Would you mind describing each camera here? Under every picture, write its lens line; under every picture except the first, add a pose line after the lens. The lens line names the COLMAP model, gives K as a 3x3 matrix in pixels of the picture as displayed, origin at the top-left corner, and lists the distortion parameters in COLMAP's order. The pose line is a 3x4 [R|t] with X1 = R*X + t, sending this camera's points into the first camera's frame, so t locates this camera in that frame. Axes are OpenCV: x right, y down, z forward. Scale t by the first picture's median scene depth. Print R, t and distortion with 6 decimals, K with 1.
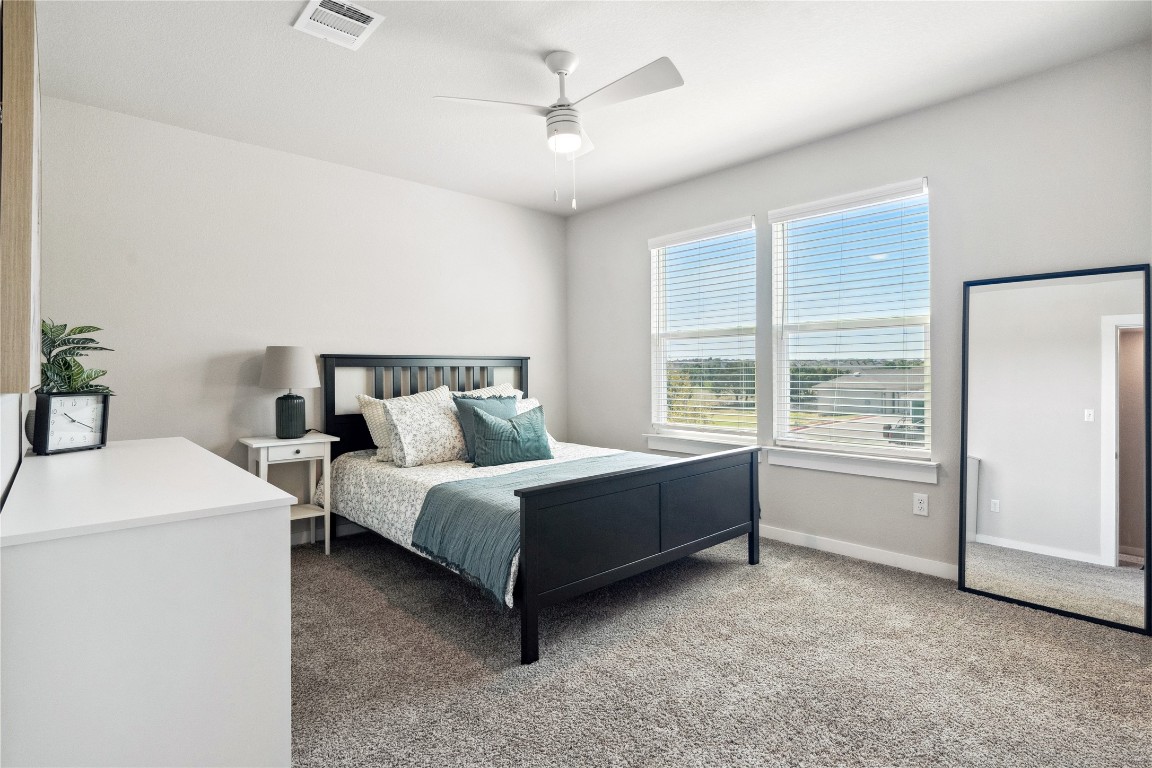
lens RADIAL K [[564.6, 0, 575.8], [0, 564.6, 372.8], [0, 0, 1]] dist [-0.002661, 0.001081]
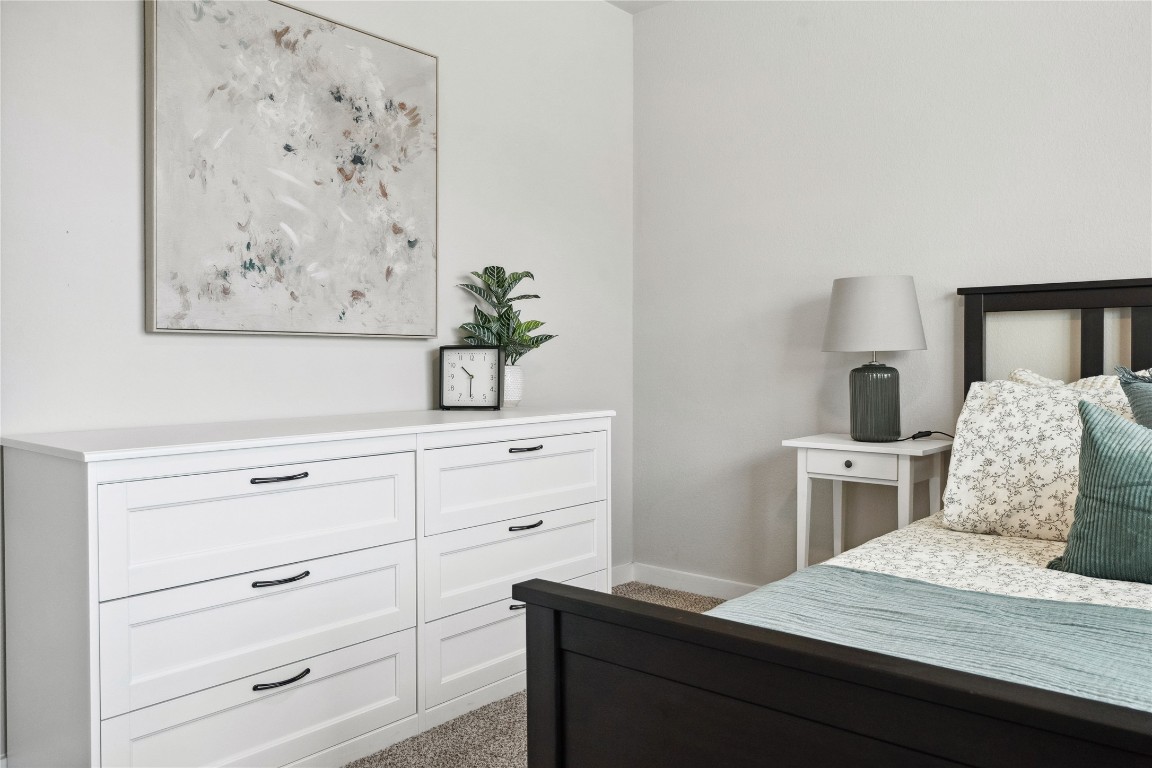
lens RADIAL K [[865.3, 0, 573.3], [0, 865.3, 379.9], [0, 0, 1]] dist [0.001814, -0.000233]
pose [[0.128712, 0.028860, -0.991262, 0.319350], [-0.001617, 0.999581, 0.028893, 0.030547], [0.991681, -0.002116, 0.128705, 0.603321]]
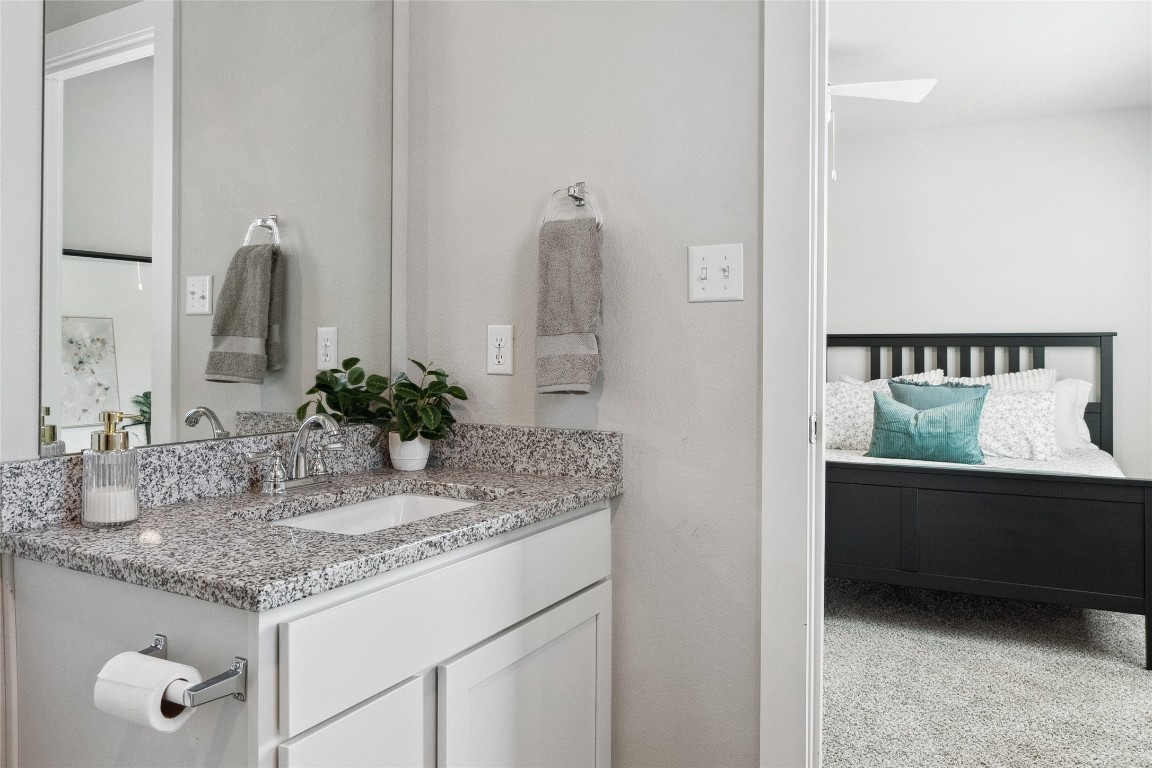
lens RADIAL K [[815.3, 0, 575.9], [0, 815.3, 351.9], [0, 0, 1]] dist [-0.002280, -0.005441]
pose [[0.321969, 0.006787, -0.946726, 0.899593], [-0.007751, 0.999960, 0.004532, -0.006119], [0.946718, 0.005878, 0.322009, 0.119984]]
